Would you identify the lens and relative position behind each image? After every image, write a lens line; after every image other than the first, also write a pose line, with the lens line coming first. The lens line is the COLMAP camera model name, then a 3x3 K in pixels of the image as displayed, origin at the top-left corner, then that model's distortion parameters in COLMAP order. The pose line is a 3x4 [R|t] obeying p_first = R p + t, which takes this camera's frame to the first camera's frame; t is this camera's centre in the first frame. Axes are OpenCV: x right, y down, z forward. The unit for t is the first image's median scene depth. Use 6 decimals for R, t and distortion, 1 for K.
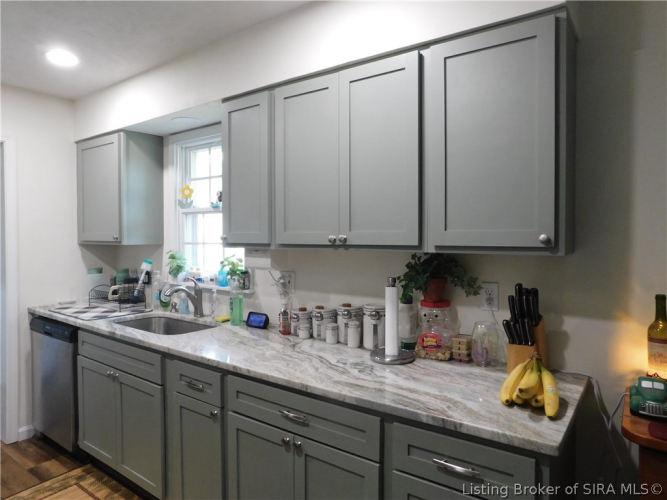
lens RADIAL K [[443.1, 0, 334.2], [0, 443.1, 242.8], [0, 0, 1]] dist [-0.063591, 0.046896]
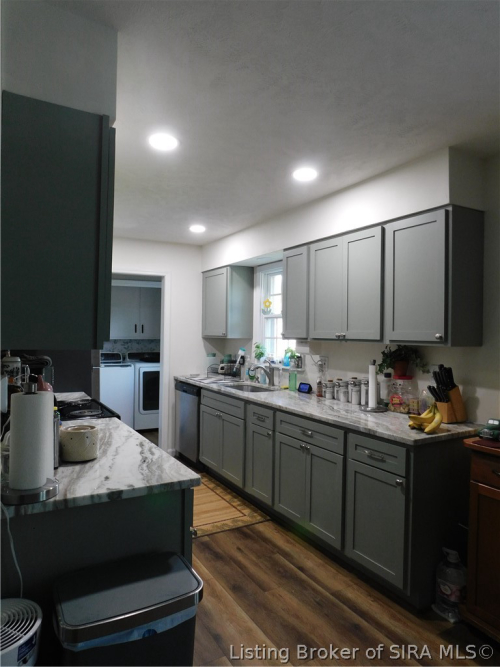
lens RADIAL K [[443.1, 0, 253.1], [0, 443.1, 337.6], [0, 0, 1]] dist [-0.063591, 0.046896]
pose [[0.916836, 0.018267, -0.398846, 0.324823], [-0.022640, 0.999724, -0.006256, 0.015191], [0.398621, 0.014765, 0.916997, -0.583374]]
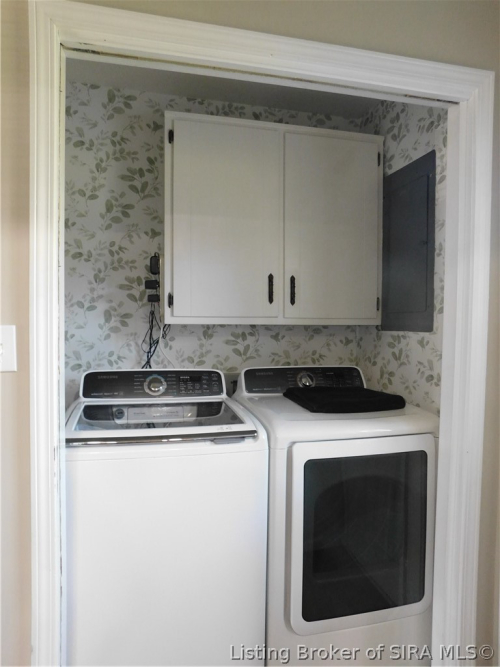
lens RADIAL K [[443.1, 0, 252.5], [0, 443.1, 332.0], [0, 0, 1]] dist [-0.063591, 0.046896]
pose [[0.779178, 0.025290, -0.626292, -1.170773], [-0.025050, 0.999644, 0.009201, 0.033894], [0.626302, 0.008519, 0.779534, 1.252453]]
